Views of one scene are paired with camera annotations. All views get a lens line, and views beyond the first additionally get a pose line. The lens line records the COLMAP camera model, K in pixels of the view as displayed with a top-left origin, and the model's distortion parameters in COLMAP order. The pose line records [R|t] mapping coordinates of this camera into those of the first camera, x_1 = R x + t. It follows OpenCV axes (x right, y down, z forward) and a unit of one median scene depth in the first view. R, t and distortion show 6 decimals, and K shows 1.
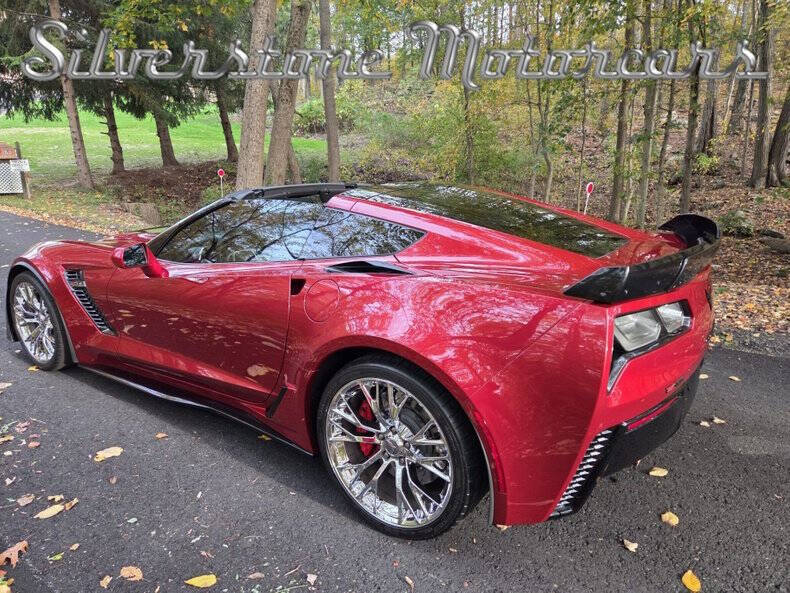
lens RADIAL K [[516.0, 0, 398.2], [0, 516.0, 294.3], [0, 0, 1]] dist [0.057145, -0.040627]
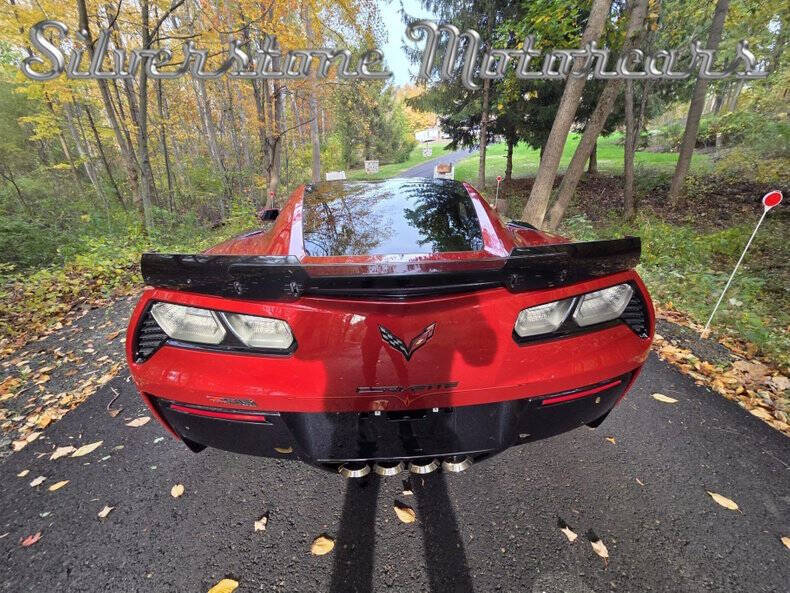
lens RADIAL K [[318.4, 0, 400.0], [0, 318.4, 295.7], [0, 0, 1]] dist [-0.000651, 0.001463]
pose [[0.627358, 0.277985, -0.727425, 0.521488], [-0.194485, 0.960445, 0.199303, -0.081869], [0.754054, 0.016439, 0.656606, 0.423061]]
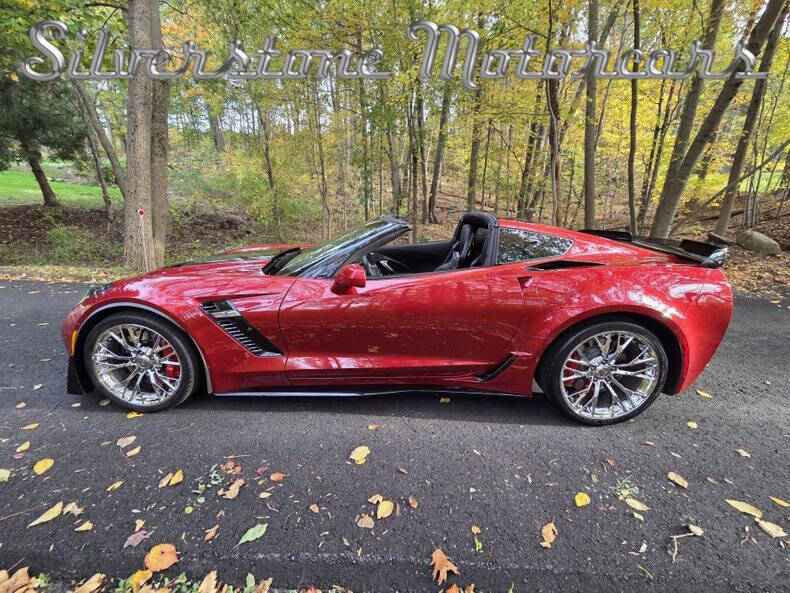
lens RADIAL K [[318.4, 0, 393.2], [0, 318.4, 292.2], [0, 0, 1]] dist [-0.000651, 0.001463]
pose [[0.842064, -0.125396, 0.524598, -0.574160], [0.124375, 0.991531, 0.037367, -0.038877], [-0.524841, 0.033782, 0.850529, 0.269394]]
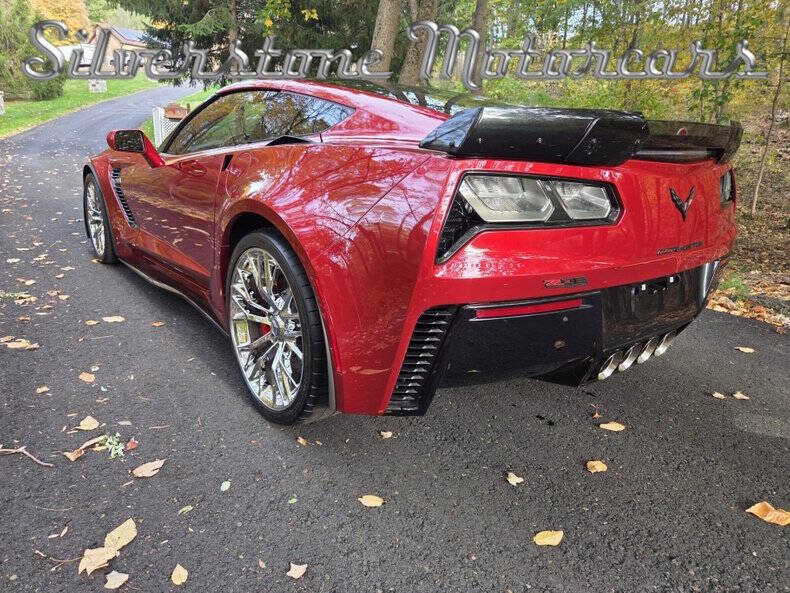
lens RADIAL K [[516.0, 0, 397.7], [0, 516.0, 302.8], [0, 0, 1]] dist [0.057145, -0.040627]
pose [[0.956197, 0.125297, -0.264553, 0.244326], [-0.114857, 0.991879, 0.054633, 0.093959], [0.269249, -0.021854, 0.962822, 0.080840]]
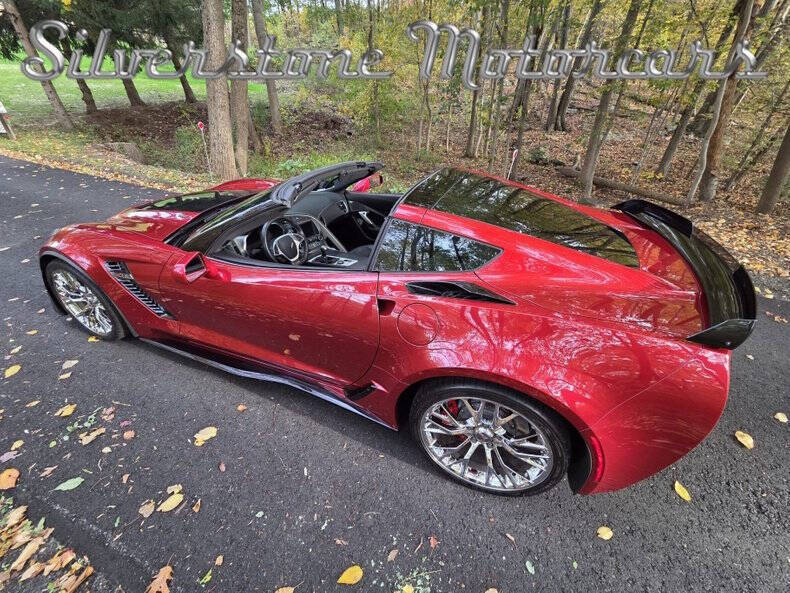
lens RADIAL K [[318.4, 0, 392.9], [0, 318.4, 290.5], [0, 0, 1]] dist [-0.000651, 0.001463]
pose [[0.976910, -0.087213, 0.195039, -0.182266], [0.028928, 0.958478, 0.283695, -0.137871], [-0.211683, -0.271503, 0.938870, 0.239131]]
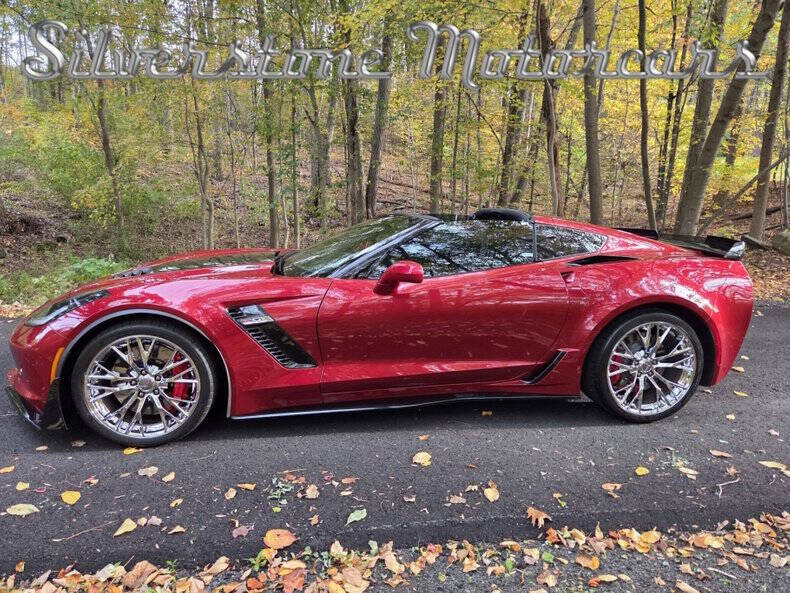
lens RADIAL K [[516.0, 0, 392.2], [0, 516.0, 293.1], [0, 0, 1]] dist [0.057145, -0.040627]
pose [[0.731382, -0.101005, 0.674447, -0.902726], [0.155258, 0.987662, -0.020452, -0.010017], [-0.664060, 0.119671, 0.738040, 0.165483]]
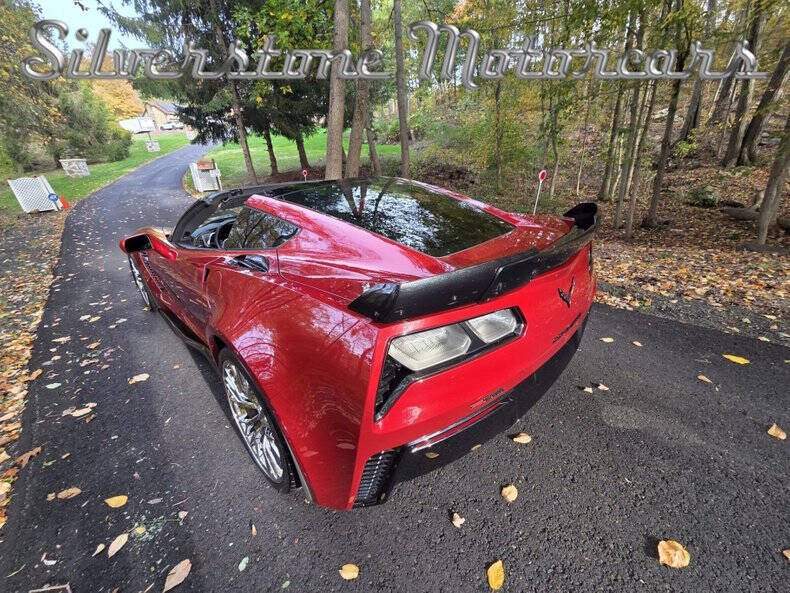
lens RADIAL K [[318.4, 0, 393.6], [0, 318.4, 293.3], [0, 0, 1]] dist [-0.000651, 0.001463]
pose [[0.980779, 0.031497, -0.192562, 0.230127], [-0.002914, 0.989139, 0.146952, -0.050360], [0.195099, -0.143567, 0.970219, 0.211973]]
